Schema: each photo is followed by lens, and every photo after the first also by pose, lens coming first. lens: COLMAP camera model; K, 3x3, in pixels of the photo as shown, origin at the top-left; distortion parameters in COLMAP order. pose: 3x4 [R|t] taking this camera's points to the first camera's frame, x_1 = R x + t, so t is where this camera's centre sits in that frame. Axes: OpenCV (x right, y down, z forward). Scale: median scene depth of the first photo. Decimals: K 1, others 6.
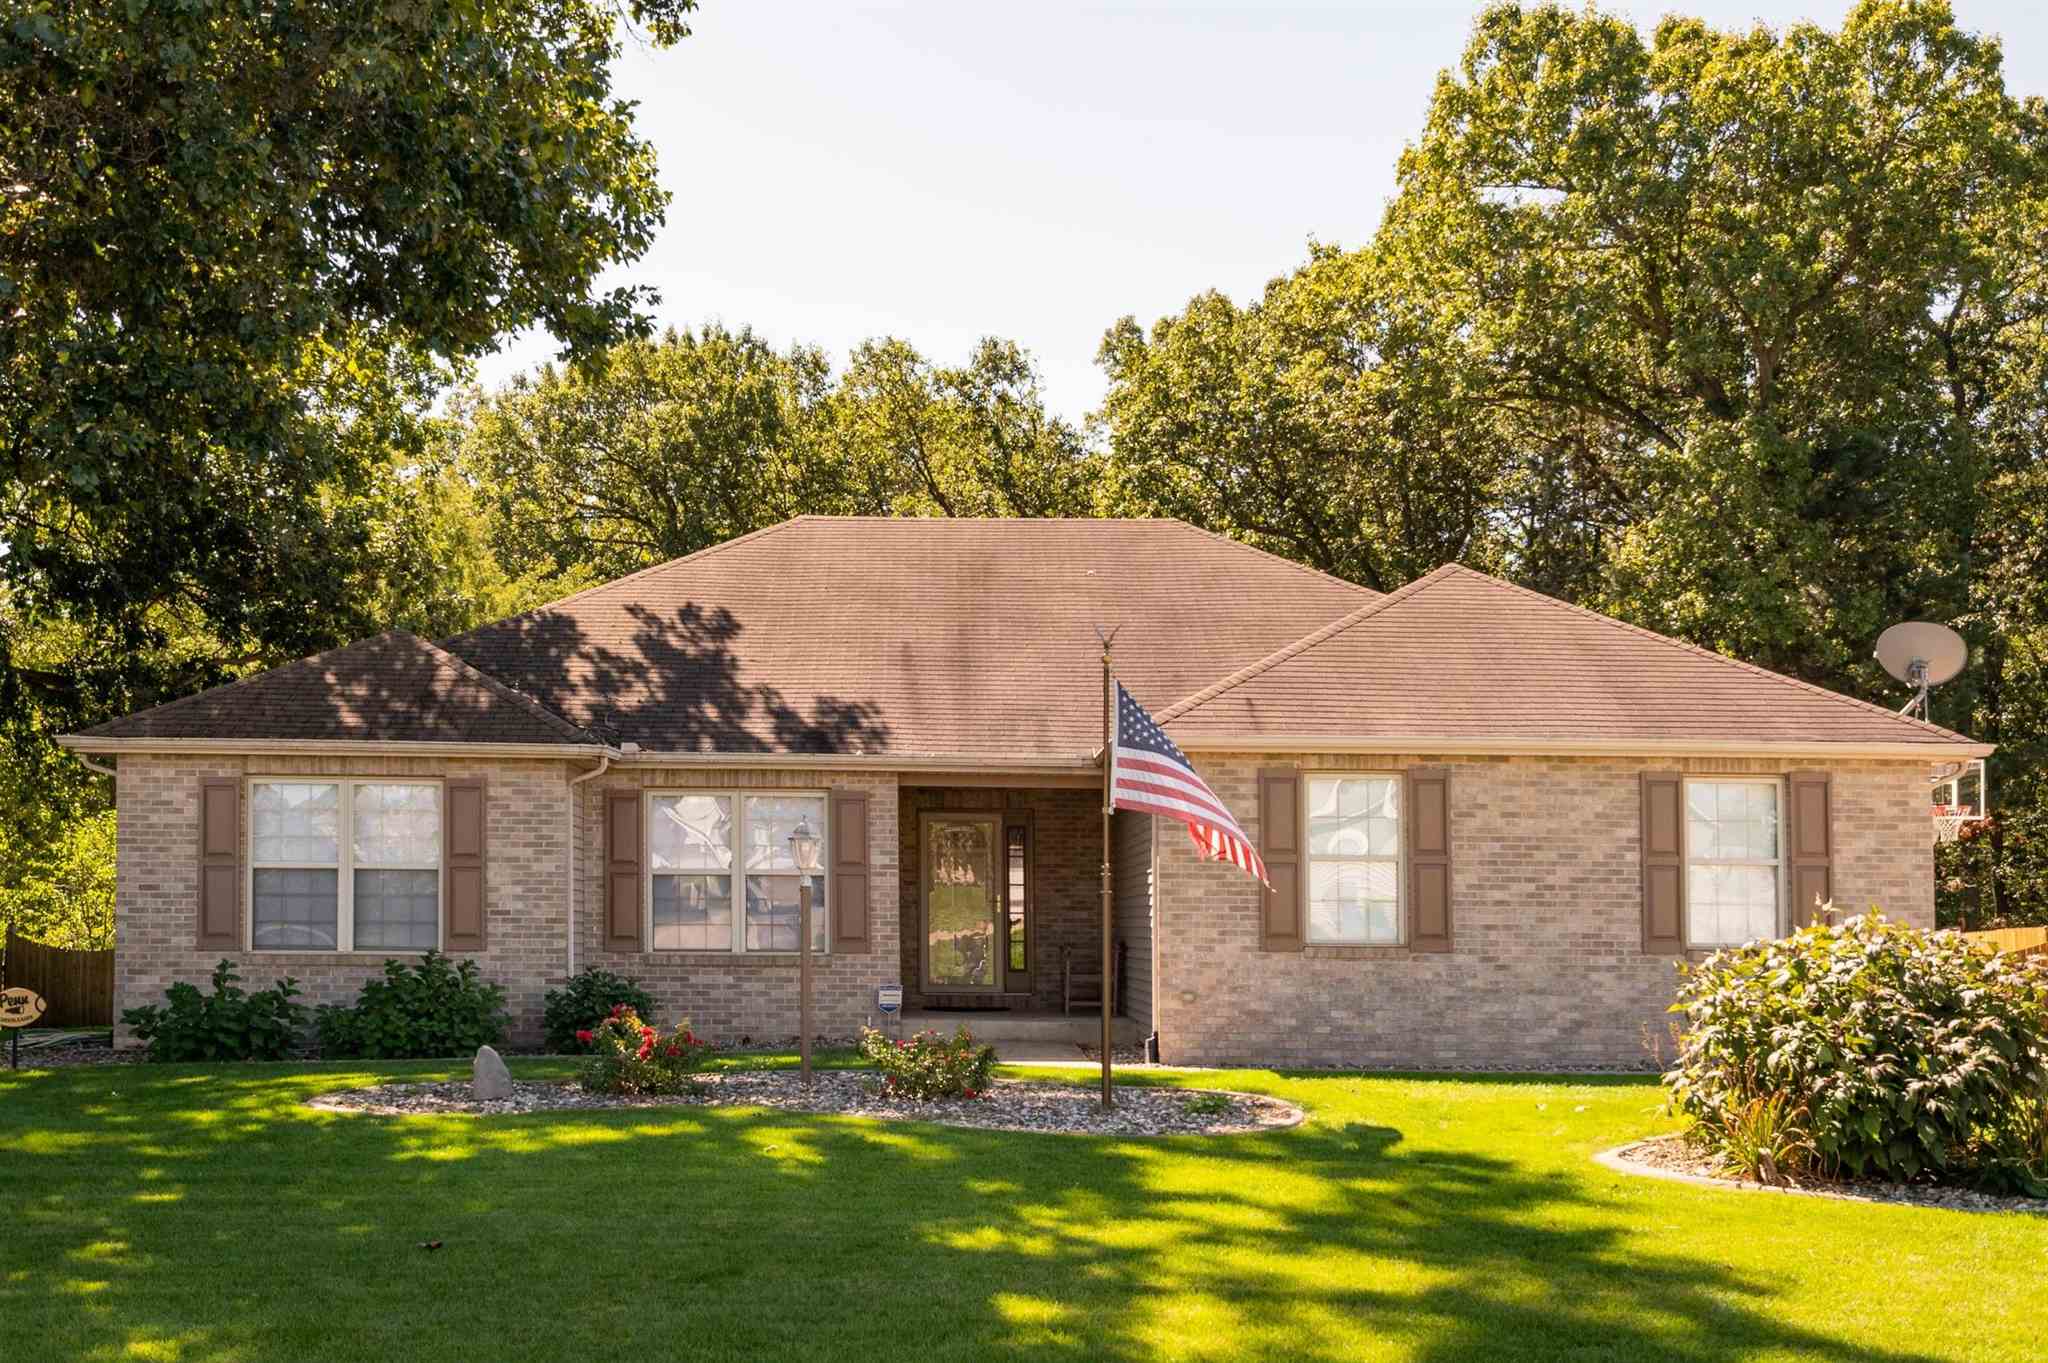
lens RADIAL K [[2240.8, 0, 1024.0], [0, 2240.8, 681.5], [0, 0, 1]] dist [0.038261, 0.014612]
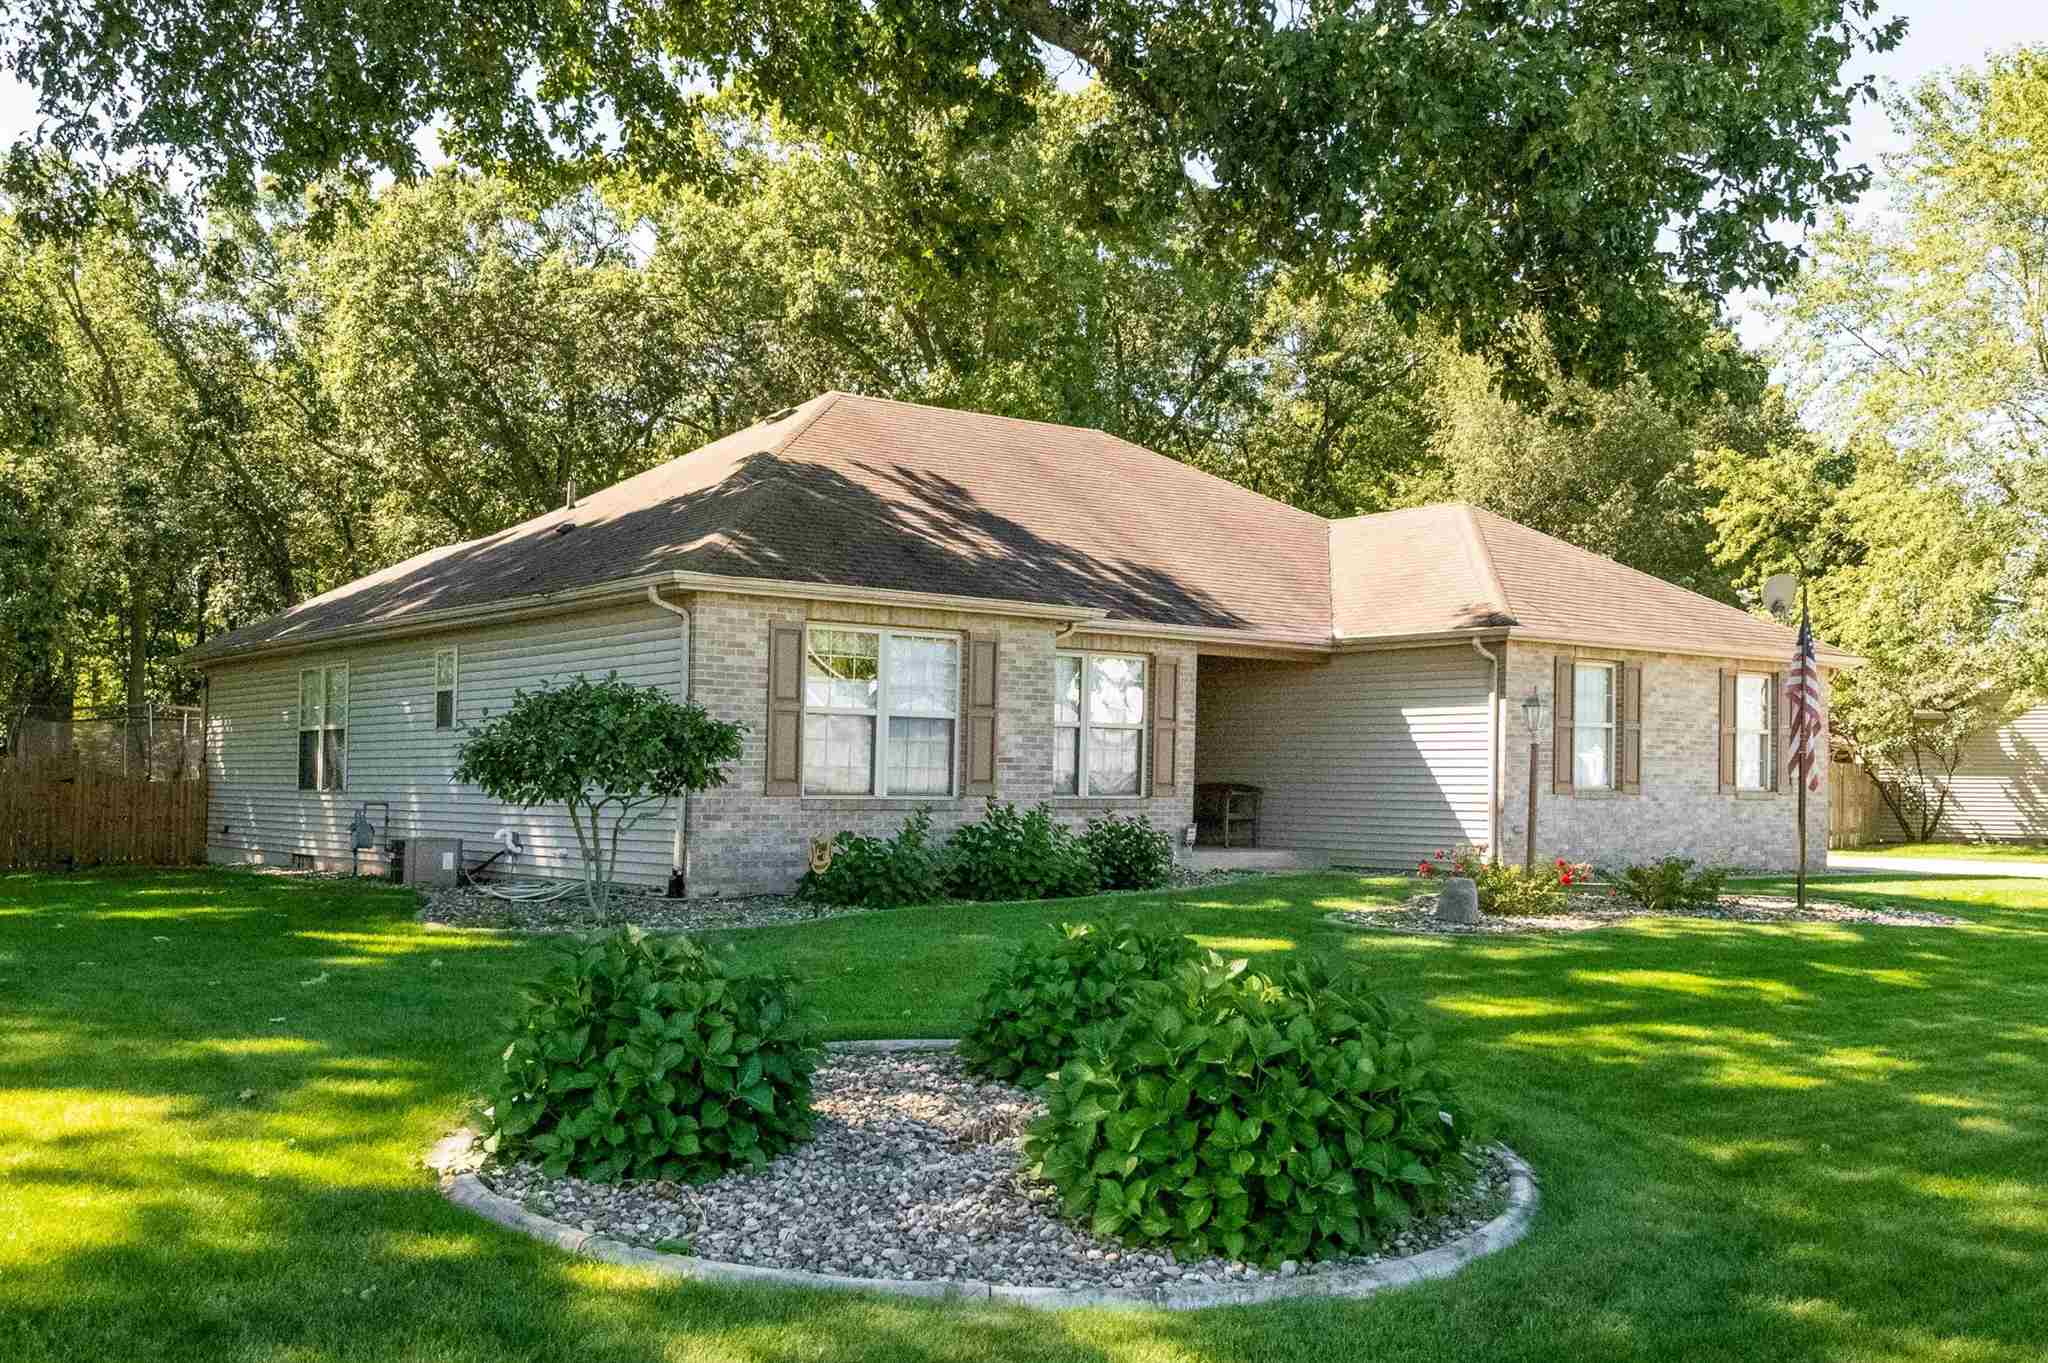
lens RADIAL K [[1963.3, 0, 1064.2], [0, 1963.3, 684.3], [0, 0, 1]] dist [-0.005706, 0.082294]
pose [[0.801992, 0.029964, 0.596583, -0.805373], [-0.069332, 0.996660, 0.043146, 0.025677], [-0.593297, -0.075965, 0.801391, 0.246635]]
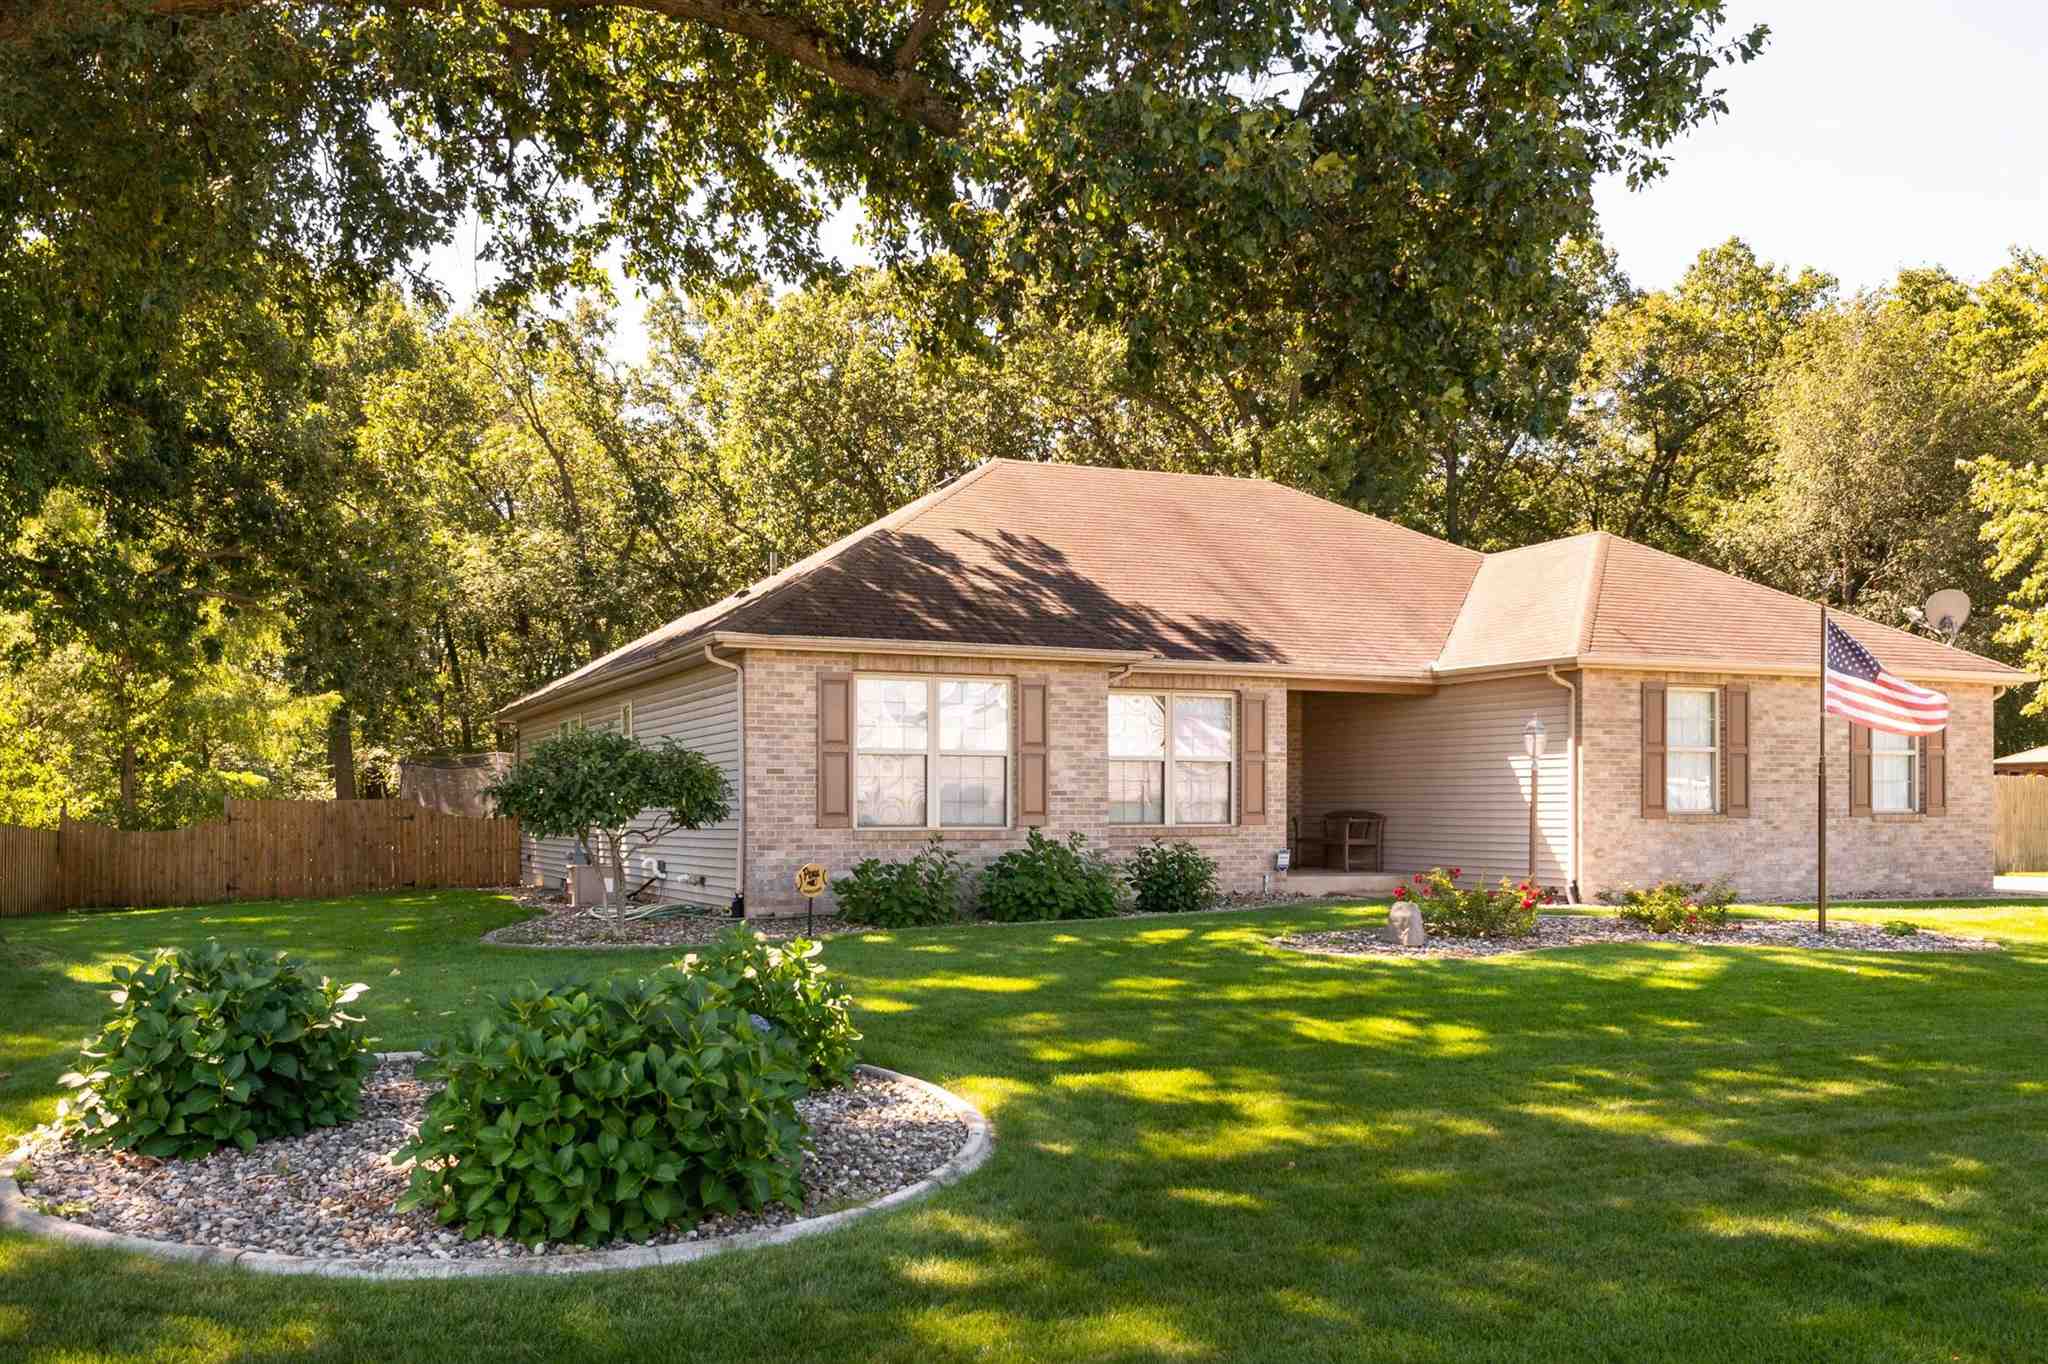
lens RADIAL K [[1811.2, 0, 1032.6], [0, 1811.2, 785.4], [0, 0, 1]] dist [-0.006481, -0.003026]
pose [[0.926591, -0.004283, 0.376046, -0.628086], [-0.033234, 0.995090, 0.093224, 0.011890], [-0.374599, -0.098878, 0.921900, 0.141181]]
